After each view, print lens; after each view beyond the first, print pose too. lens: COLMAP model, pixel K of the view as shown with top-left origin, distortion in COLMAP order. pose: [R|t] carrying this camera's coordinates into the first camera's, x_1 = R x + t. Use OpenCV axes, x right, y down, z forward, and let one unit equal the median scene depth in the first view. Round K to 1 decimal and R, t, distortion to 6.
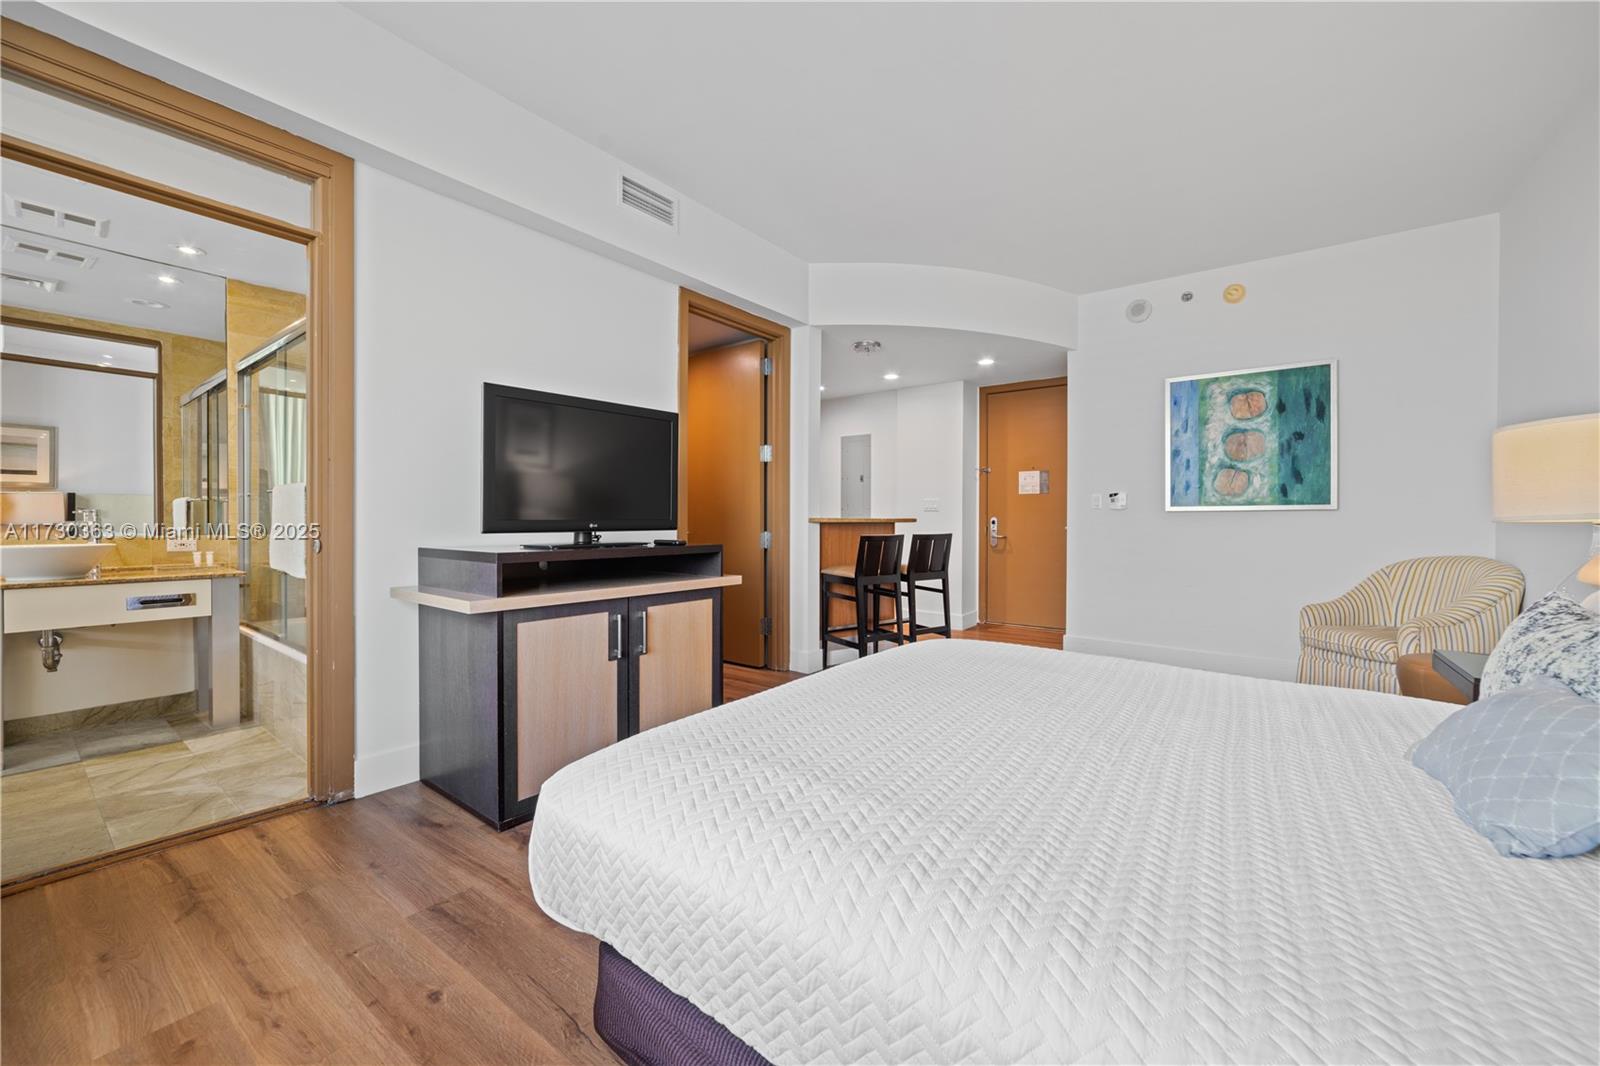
lens RADIAL K [[637.0, 0, 800.0], [0, 637.0, 533.0], [0, 0, 1]] dist [-0.031417, 0.014203]
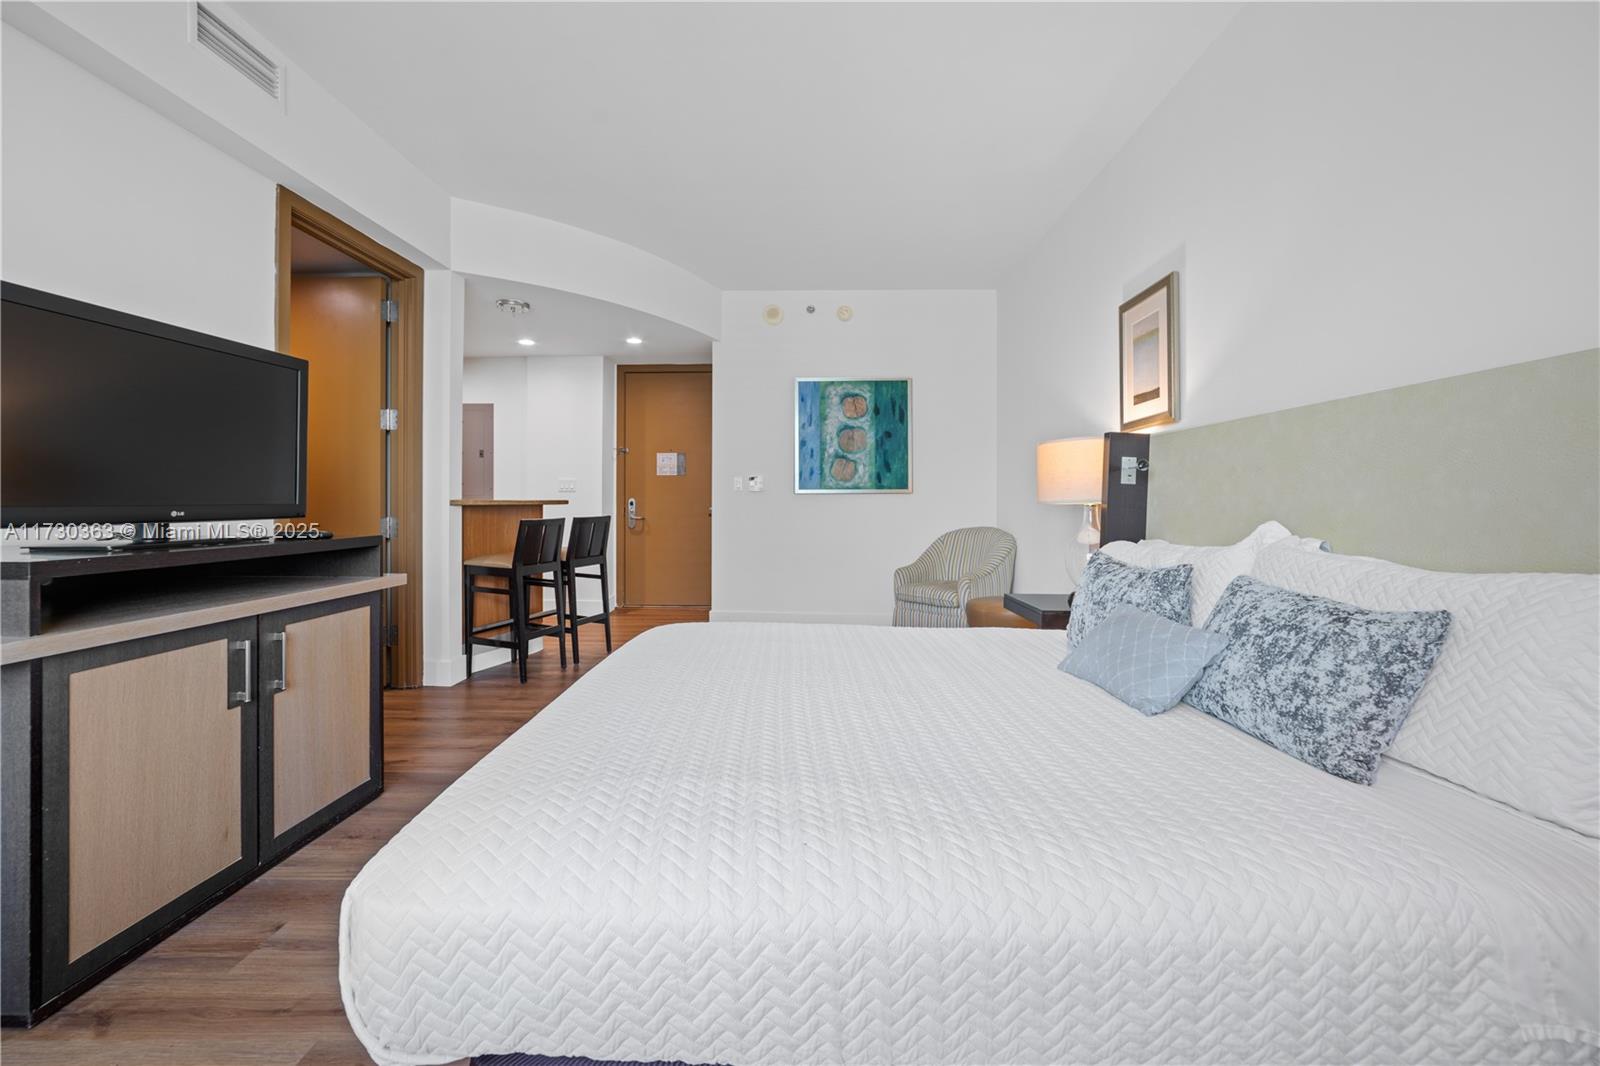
lens RADIAL K [[655.2, 0, 801.8], [0, 655.2, 510.2], [0, 0, 1]] dist [-0.000766, 0.000290]
pose [[0.814185, -0.009645, 0.580526, -0.111083], [0.012088, 0.999927, -0.000341, -0.004261], [-0.580480, 0.007295, 0.814242, 0.029136]]
